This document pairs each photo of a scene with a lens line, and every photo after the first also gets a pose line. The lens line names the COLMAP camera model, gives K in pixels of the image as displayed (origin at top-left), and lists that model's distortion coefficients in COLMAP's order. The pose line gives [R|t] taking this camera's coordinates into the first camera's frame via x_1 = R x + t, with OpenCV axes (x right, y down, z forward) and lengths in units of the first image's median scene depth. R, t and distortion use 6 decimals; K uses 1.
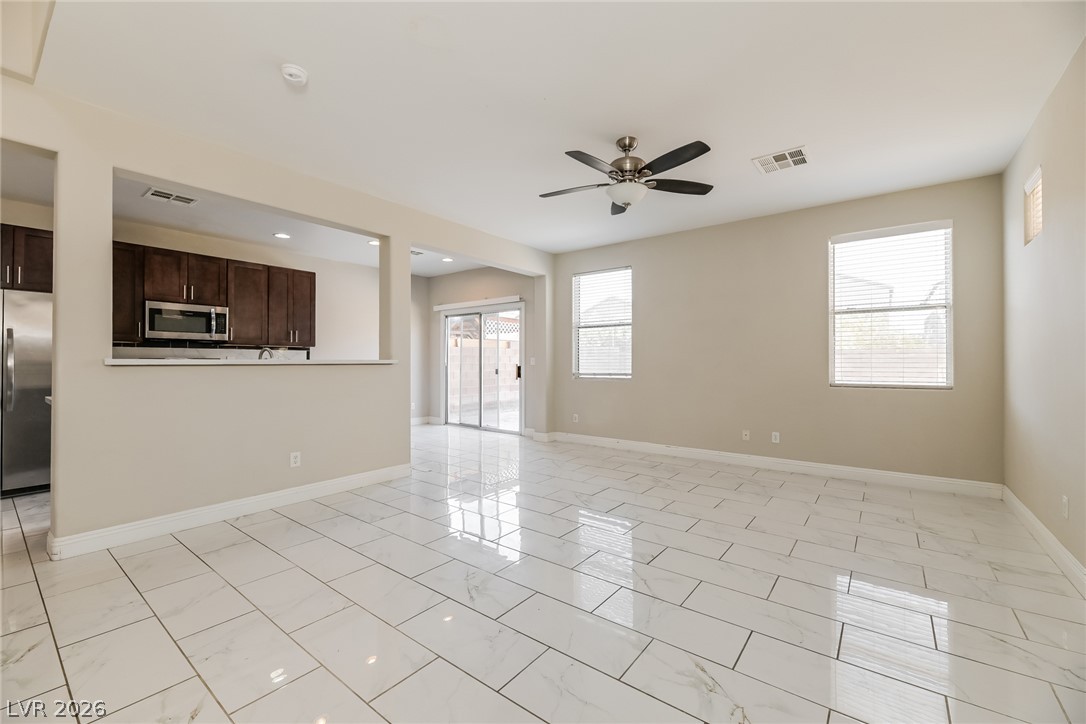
lens RADIAL K [[441.6, 0, 533.1], [0, 441.6, 354.5], [0, 0, 1]] dist [-0.009745, -0.000255]
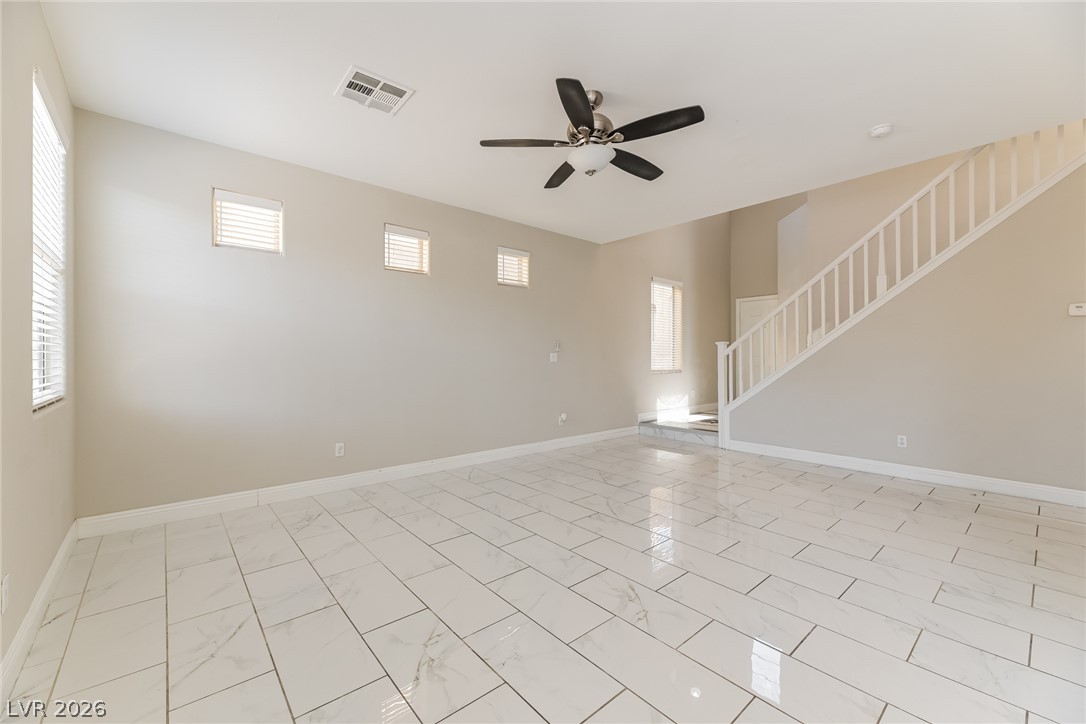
lens RADIAL K [[438.3, 0, 542.0], [0, 438.3, 360.9], [0, 0, 1]] dist [0.011351, -0.000047]
pose [[-0.982222, 0.000703, 0.187720, 0.117501], [-0.002194, 0.999882, -0.015226, 0.025008], [-0.187708, -0.015367, -0.982105, 1.327784]]
